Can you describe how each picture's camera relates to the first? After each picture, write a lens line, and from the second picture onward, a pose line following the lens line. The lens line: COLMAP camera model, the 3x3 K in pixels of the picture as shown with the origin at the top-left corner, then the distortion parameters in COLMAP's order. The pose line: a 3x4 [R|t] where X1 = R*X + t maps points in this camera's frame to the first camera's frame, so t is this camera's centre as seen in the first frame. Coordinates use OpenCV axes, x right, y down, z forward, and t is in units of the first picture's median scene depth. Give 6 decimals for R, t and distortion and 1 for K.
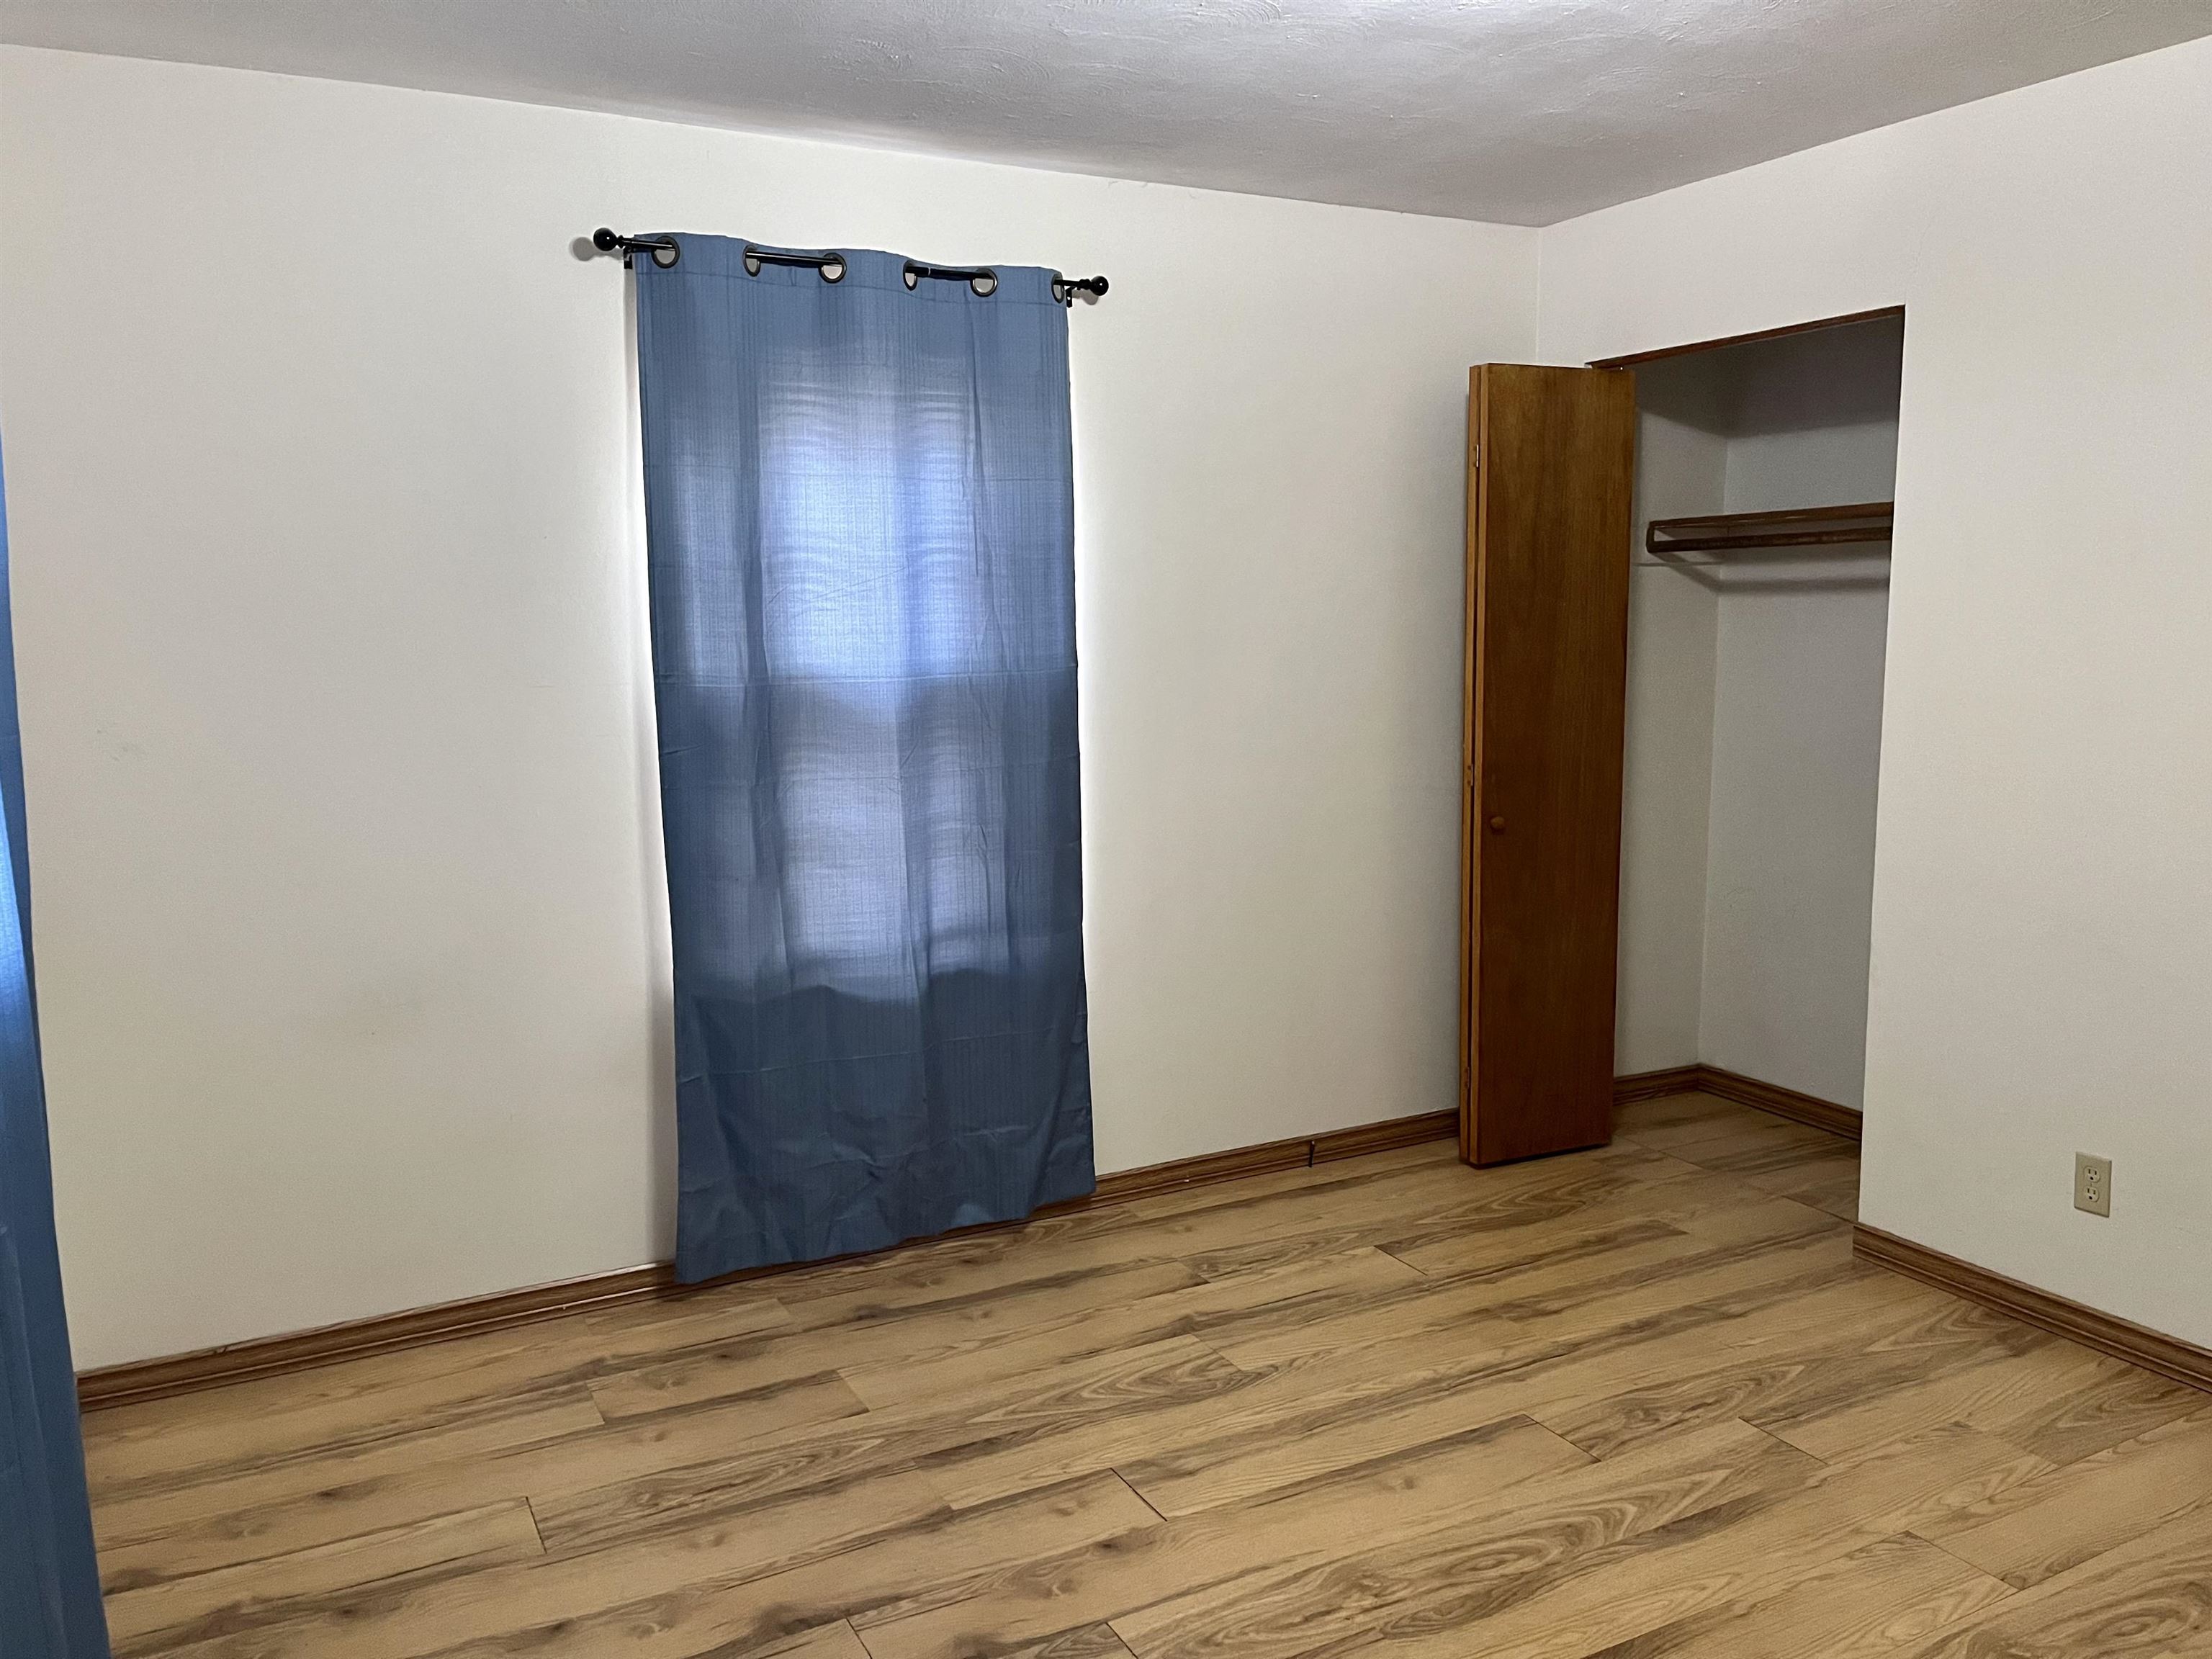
lens RADIAL K [[1647.9, 0, 1111.1], [0, 1647.9, 841.9], [0, 0, 1]] dist [0.062914, -0.081739]
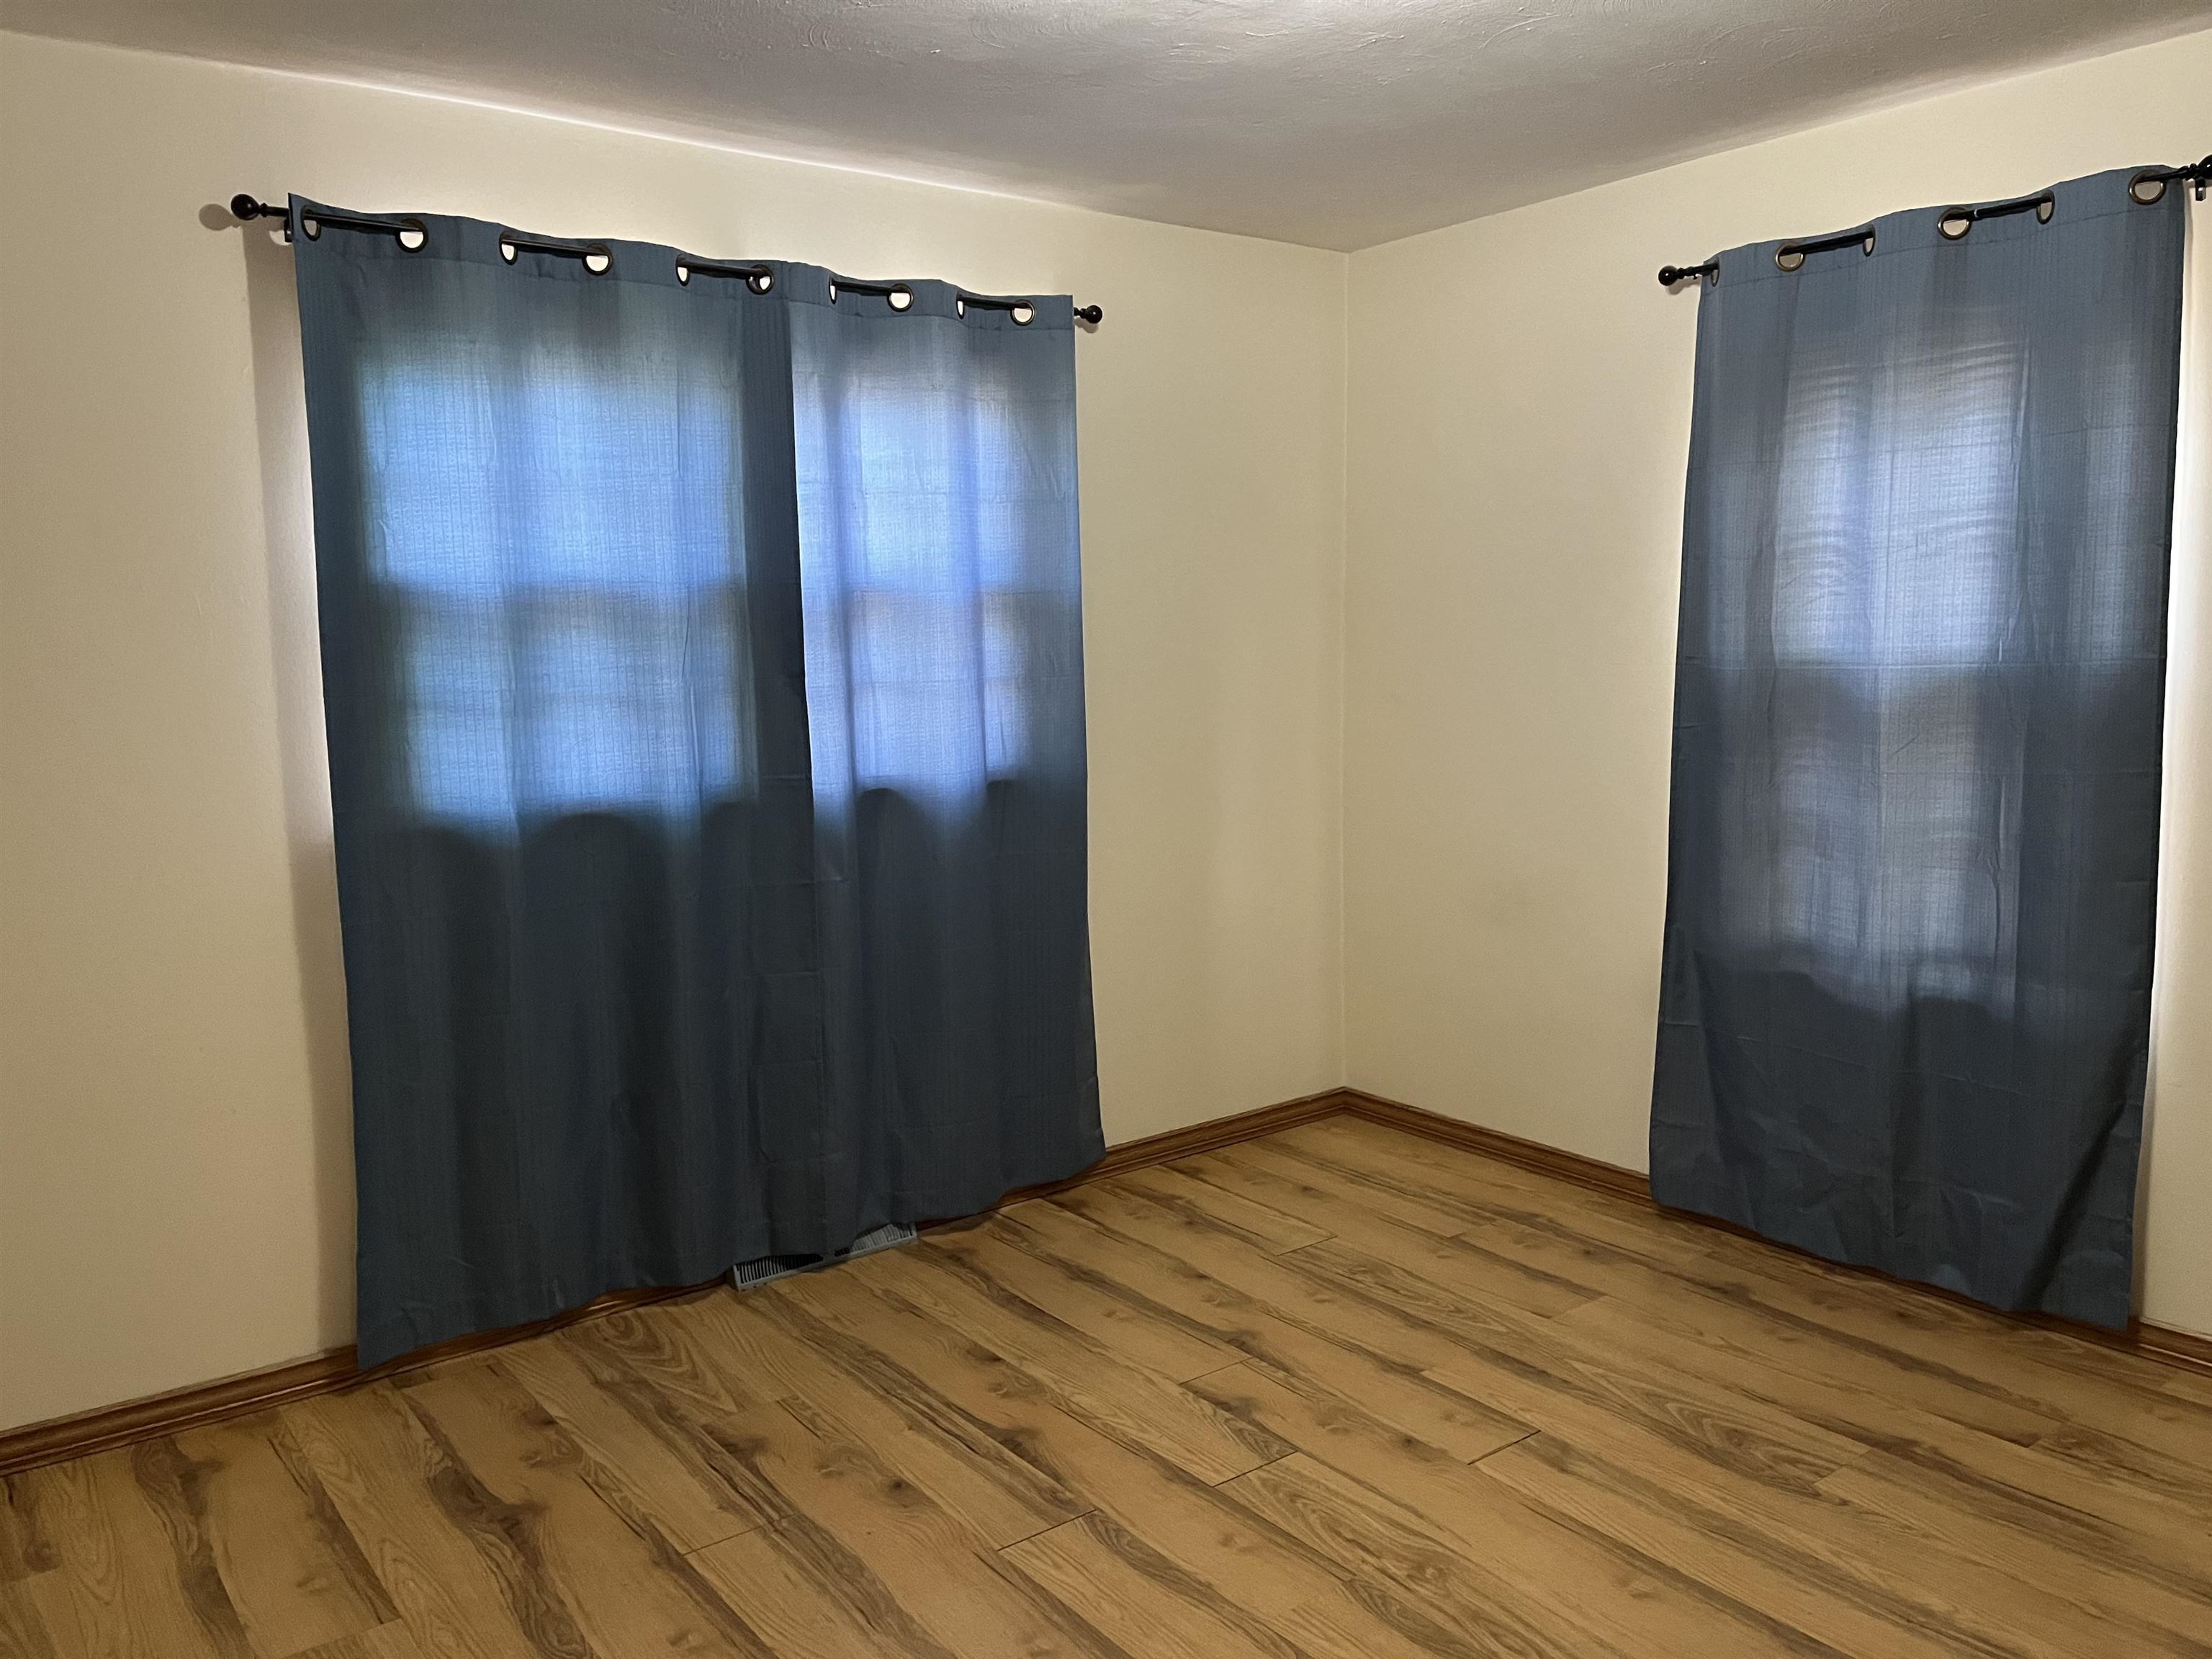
lens RADIAL K [[1647.9, 0, 1111.1], [0, 1647.9, 841.9], [0, 0, 1]] dist [0.062914, -0.081739]
pose [[0.170755, 0.136499, -0.975813, 0.783770], [-0.116244, 0.986232, 0.117616, -0.065516], [0.978432, 0.093349, 0.184271, 0.437251]]
